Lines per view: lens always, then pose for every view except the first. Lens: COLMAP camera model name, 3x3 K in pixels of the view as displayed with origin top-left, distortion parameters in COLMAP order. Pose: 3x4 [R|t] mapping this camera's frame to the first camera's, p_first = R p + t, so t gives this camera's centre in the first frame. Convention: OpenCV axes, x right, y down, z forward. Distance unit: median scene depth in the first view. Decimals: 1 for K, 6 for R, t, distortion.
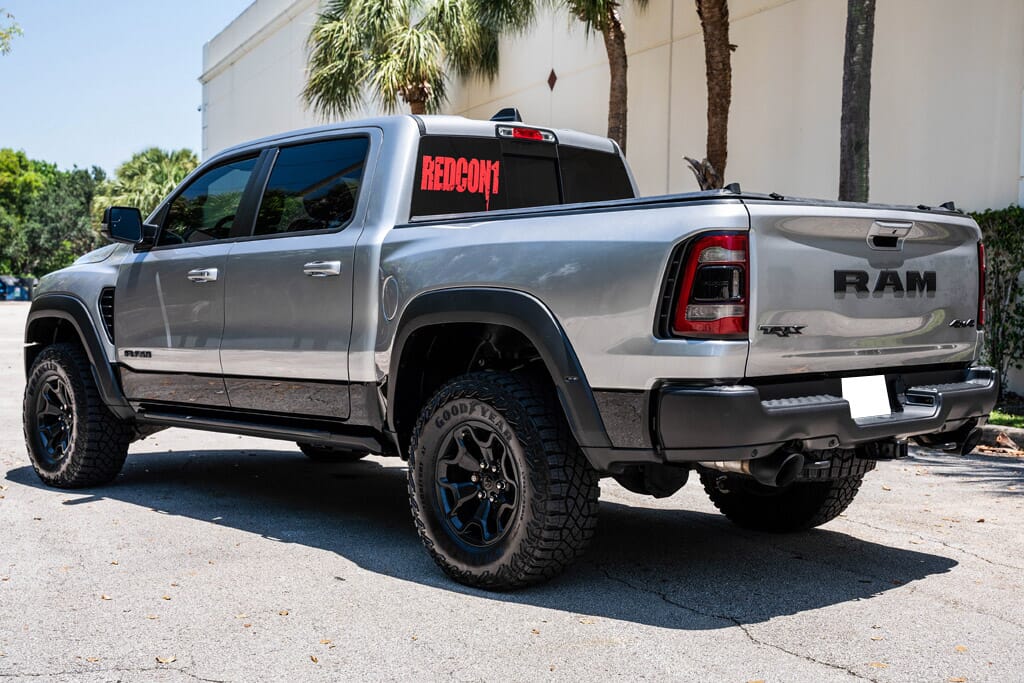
lens RADIAL K [[1300.2, 0, 516.3], [0, 1300.2, 344.6], [0, 0, 1]] dist [0.043651, 0.000000]
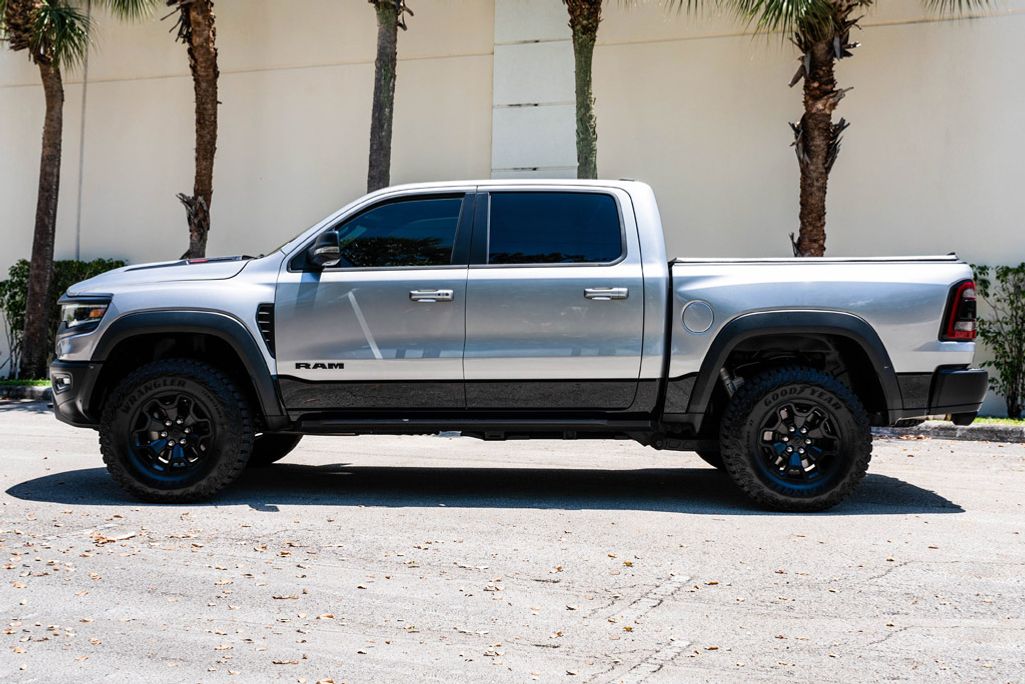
lens RADIAL K [[1176.0, 0, 521.9], [0, 1176.0, 283.7], [0, 0, 1]] dist [0.009735, 0.000000]
pose [[0.705669, 0.029494, 0.707927, -1.192594], [0.019576, 0.997940, -0.061091, 0.002696], [-0.708271, 0.056969, 0.703638, 0.263525]]
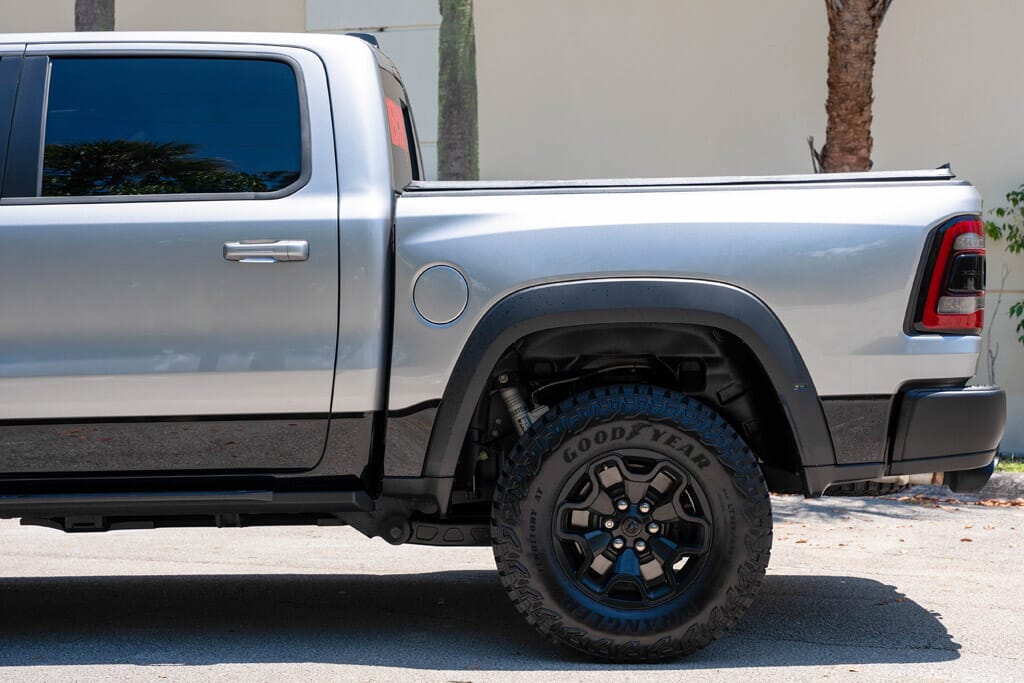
lens RADIAL K [[1976.9, 0, 510.1], [0, 1976.9, 346.9], [0, 0, 1]] dist [0.176072, 0.000000]
pose [[0.703933, -0.018795, 0.710017, -0.910666], [0.031070, 0.999508, -0.004346, 0.000395], [-0.709586, 0.025119, 0.704171, 0.207586]]
